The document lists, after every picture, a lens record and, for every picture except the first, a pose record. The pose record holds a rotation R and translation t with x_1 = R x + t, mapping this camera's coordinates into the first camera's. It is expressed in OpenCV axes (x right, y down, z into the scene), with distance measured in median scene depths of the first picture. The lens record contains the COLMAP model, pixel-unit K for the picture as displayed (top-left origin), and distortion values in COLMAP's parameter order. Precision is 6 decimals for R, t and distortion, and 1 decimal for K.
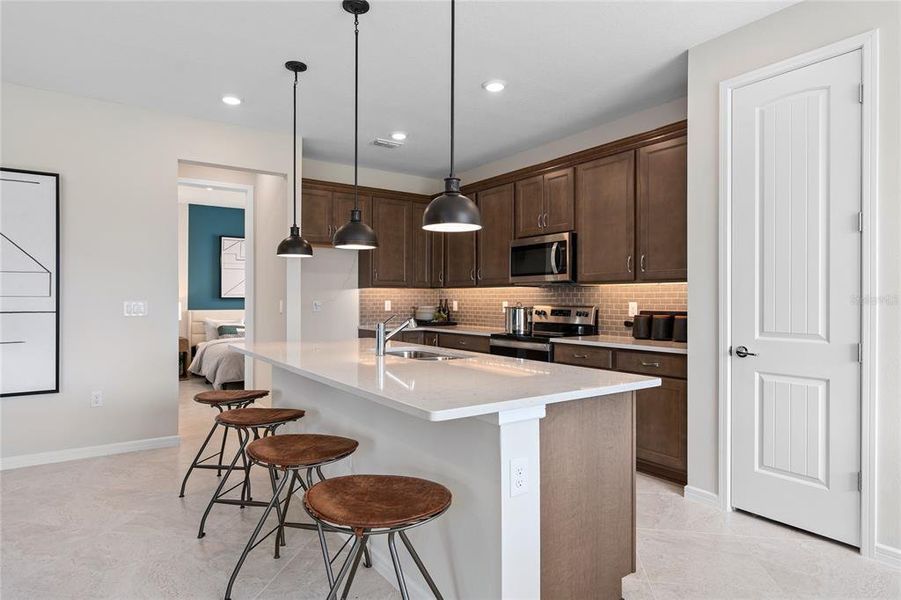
lens RADIAL K [[515.2, 0, 440.1], [0, 515.2, 298.0], [0, 0, 1]] dist [-0.001679, -0.000195]
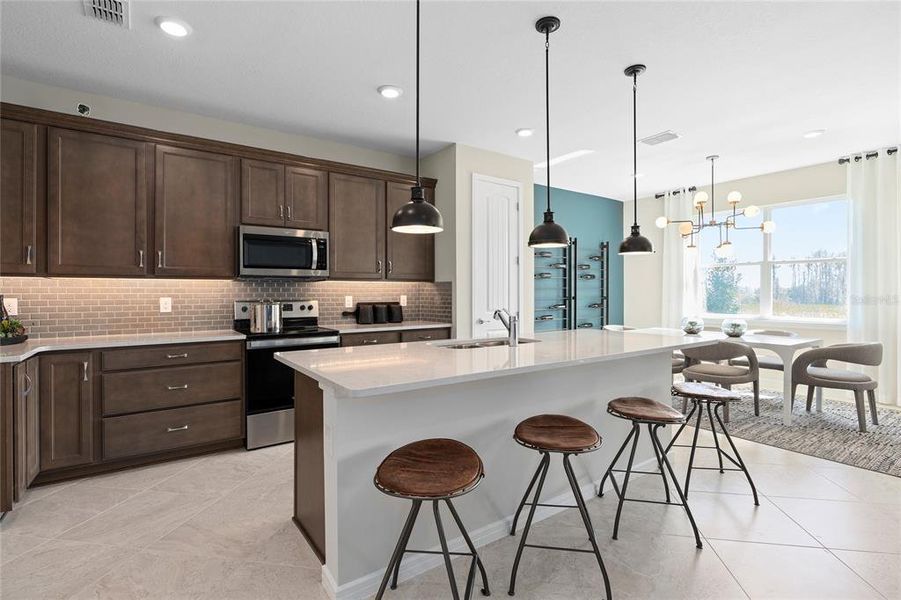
lens RADIAL K [[428.6, 0, 447.9], [0, 428.6, 294.5], [0, 0, 1]] dist [-0.001036, 0.000699]
pose [[-0.005963, -0.001889, 0.999980, -0.650042], [0.002698, 0.999995, 0.001905, 0.002799], [-0.999979, 0.002710, -0.005958, 0.744792]]
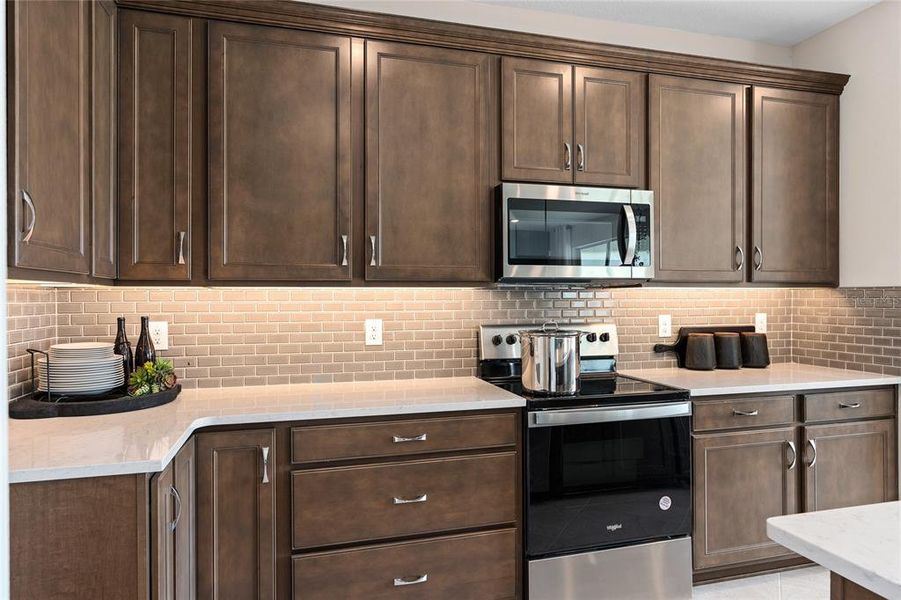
lens RADIAL K [[551.0, 0, 450.5], [0, 551.0, 300.0], [0, 0, 1]] dist [0.003884, 0.000846]
pose [[0.323576, -0.003315, 0.946196, -0.371339], [0.002929, 0.999993, 0.002502, -0.013236], [-0.946198, 0.001962, 0.323583, 1.003139]]
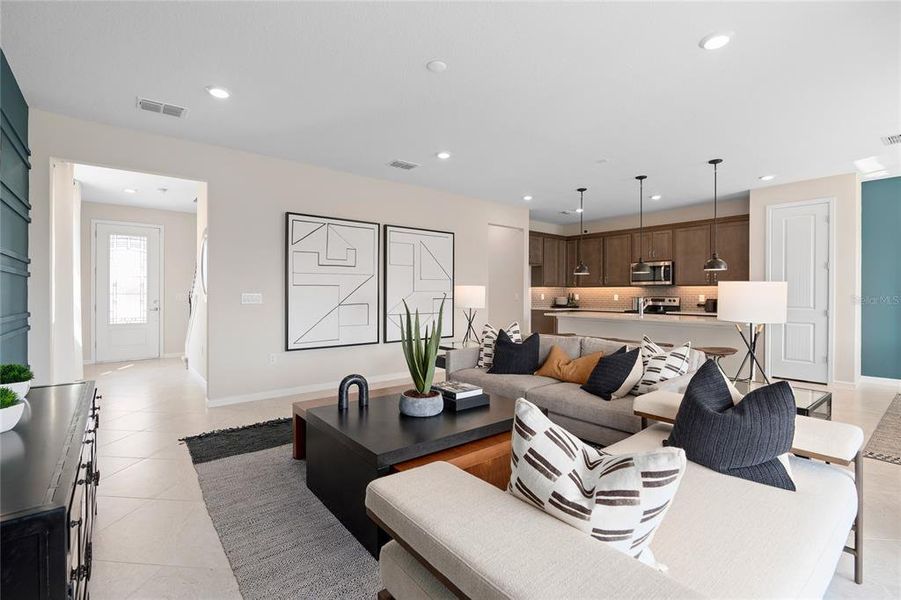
lens RADIAL K [[407.6, 0, 448.8], [0, 407.6, 293.8], [0, 0, 1]] dist [0.000142, -0.000005]
pose [[0.996730, 0.003892, 0.080713, -0.772846], [-0.004146, 0.999987, 0.002979, 0.002797], [-0.080700, -0.003304, 0.996733, -0.566499]]
